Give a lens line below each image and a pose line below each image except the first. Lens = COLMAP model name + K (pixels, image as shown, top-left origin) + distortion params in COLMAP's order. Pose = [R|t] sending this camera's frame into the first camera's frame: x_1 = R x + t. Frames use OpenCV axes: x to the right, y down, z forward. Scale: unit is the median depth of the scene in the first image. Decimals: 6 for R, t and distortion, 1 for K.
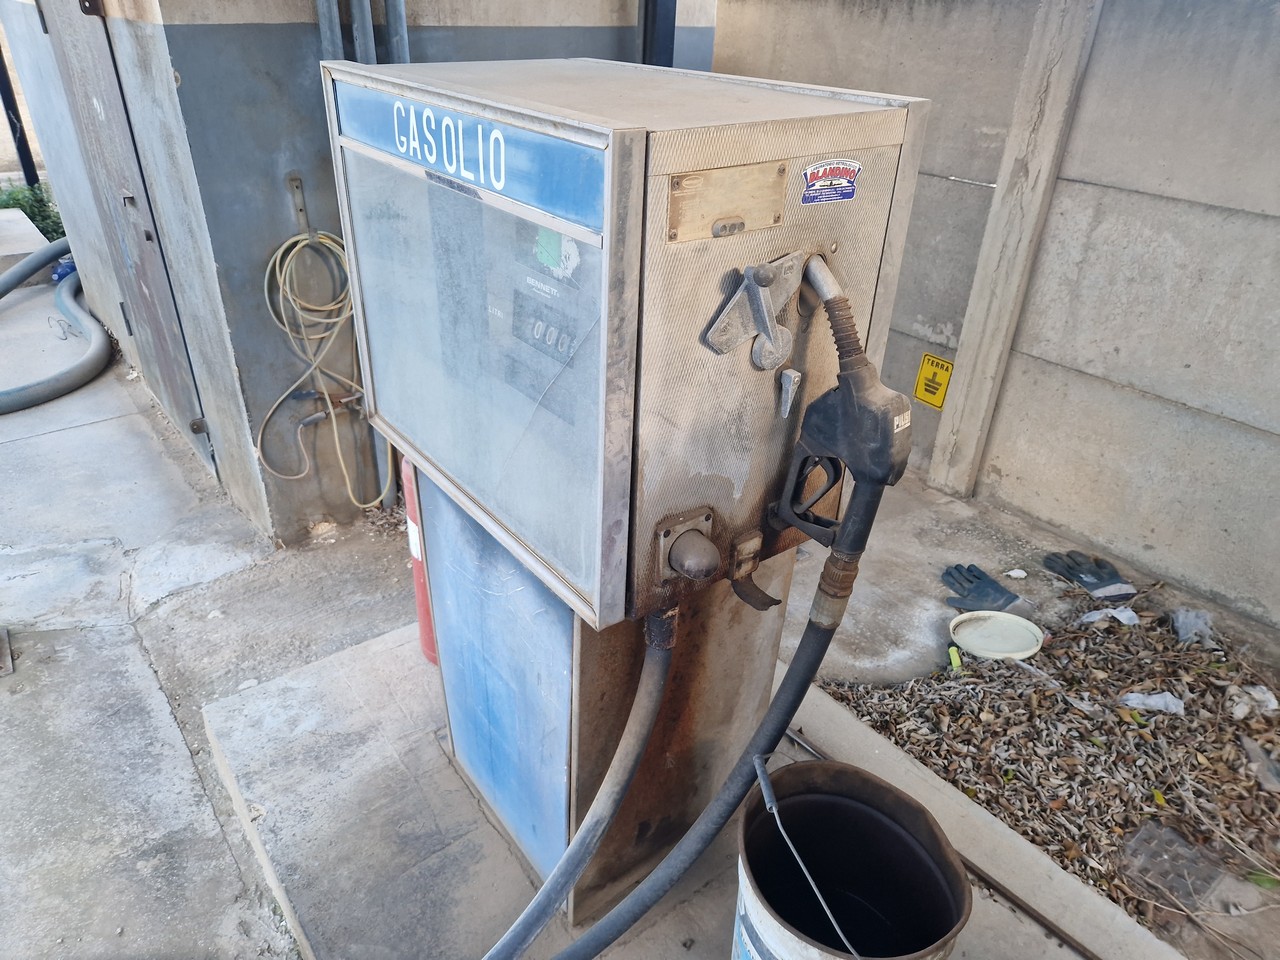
lens RADIAL K [[853.7, 0, 637.9], [0, 853.7, 481.8], [0, 0, 1]] dist [0.083710, -0.077330]
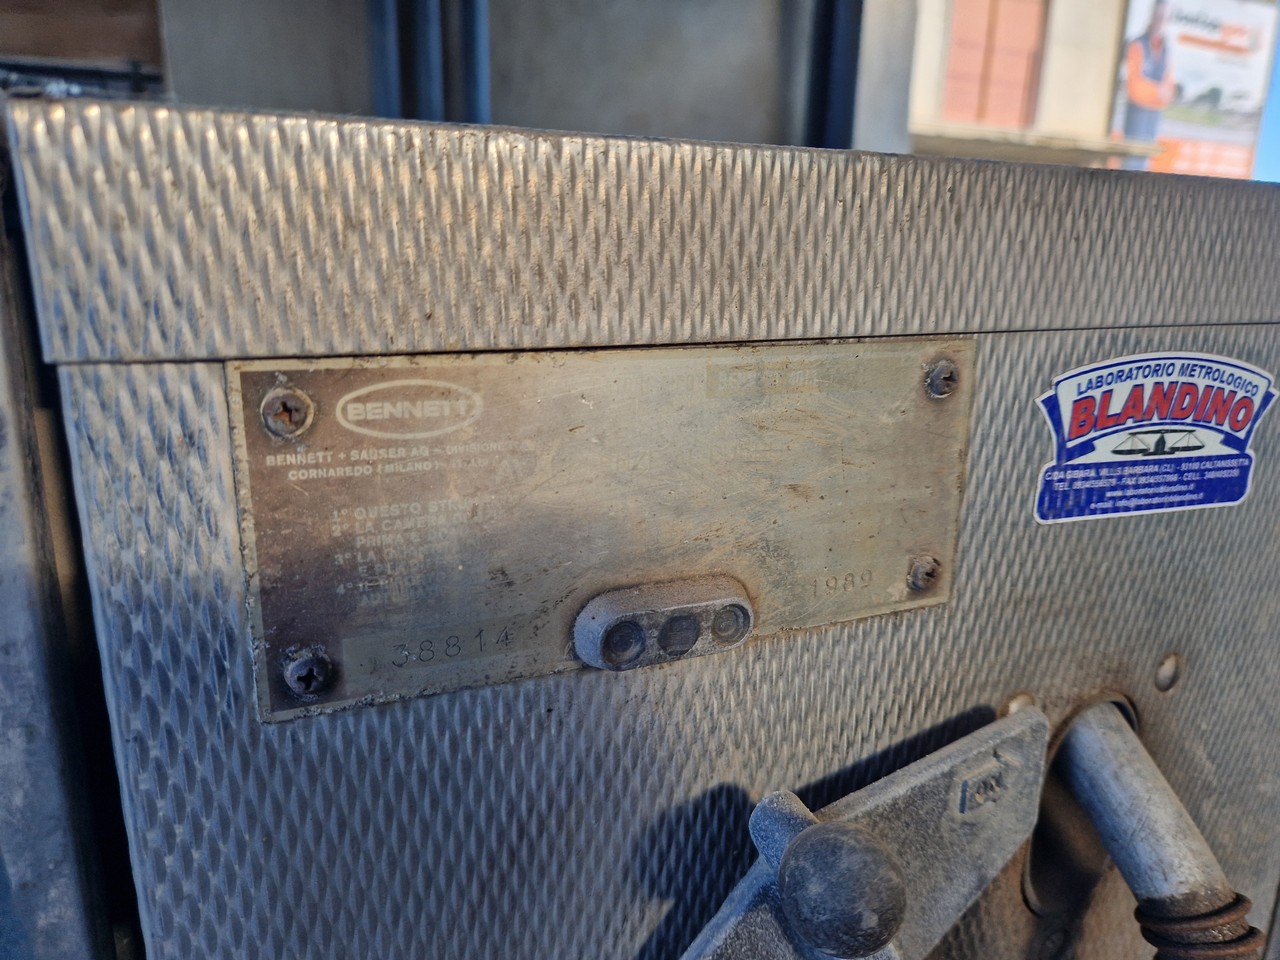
lens RADIAL K [[853.7, 0, 637.9], [0, 853.7, 481.8], [0, 0, 1]] dist [0.083710, -0.077330]
pose [[0.974227, 0.042417, -0.221544, 0.066081], [-0.101191, 0.959971, -0.261183, -0.126518], [0.201597, 0.276870, 0.939522, 0.366928]]
